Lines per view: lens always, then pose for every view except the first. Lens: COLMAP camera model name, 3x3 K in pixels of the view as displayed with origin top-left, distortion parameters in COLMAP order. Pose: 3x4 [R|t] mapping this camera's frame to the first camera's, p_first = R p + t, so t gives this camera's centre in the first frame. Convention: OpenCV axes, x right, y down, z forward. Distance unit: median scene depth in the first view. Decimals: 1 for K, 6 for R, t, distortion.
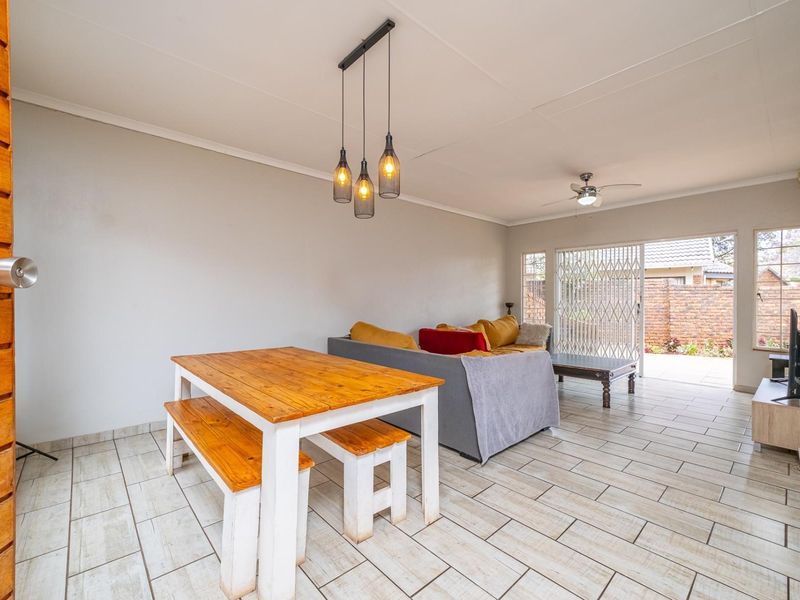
lens RADIAL K [[357.1, 0, 404.5], [0, 357.1, 301.0], [0, 0, 1]] dist [-0.009377, 0.000760]
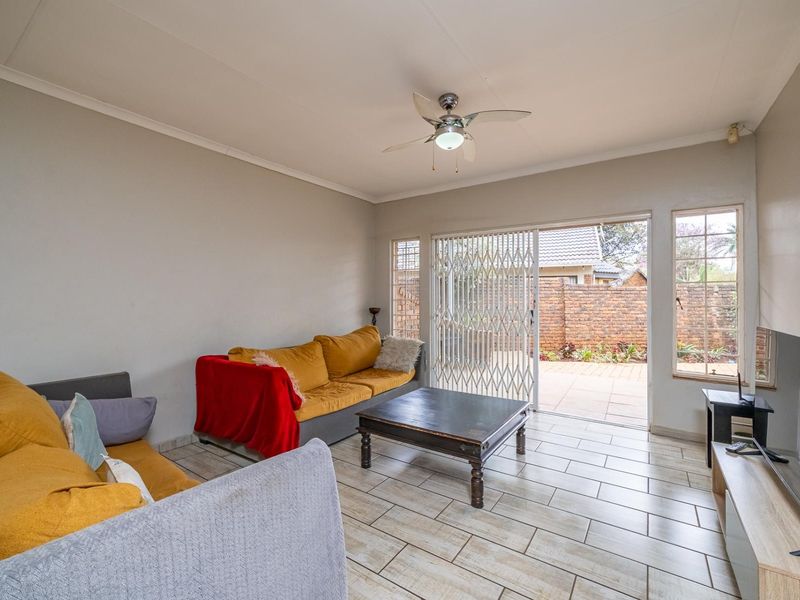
lens RADIAL K [[357.1, 0, 408.3], [0, 357.1, 293.9], [0, 0, 1]] dist [-0.009377, 0.000760]
pose [[0.972194, 0.001515, 0.234172, 0.201608], [0.001195, 0.999934, -0.011429, -0.015411], [-0.234174, 0.011391, 0.972128, 0.291883]]
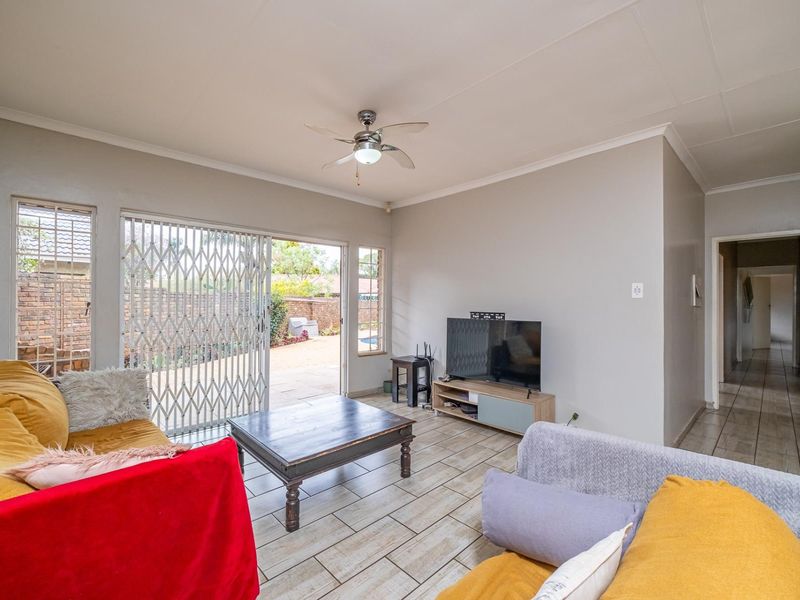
lens RADIAL K [[357.1, 0, 398.5], [0, 357.1, 299.1], [0, 0, 1]] dist [-0.009377, 0.000760]
pose [[-0.014589, 0.003381, 0.999888, -0.067742], [0.001268, 0.999994, -0.003363, -0.021218], [-0.999893, 0.001219, -0.014593, 0.622400]]
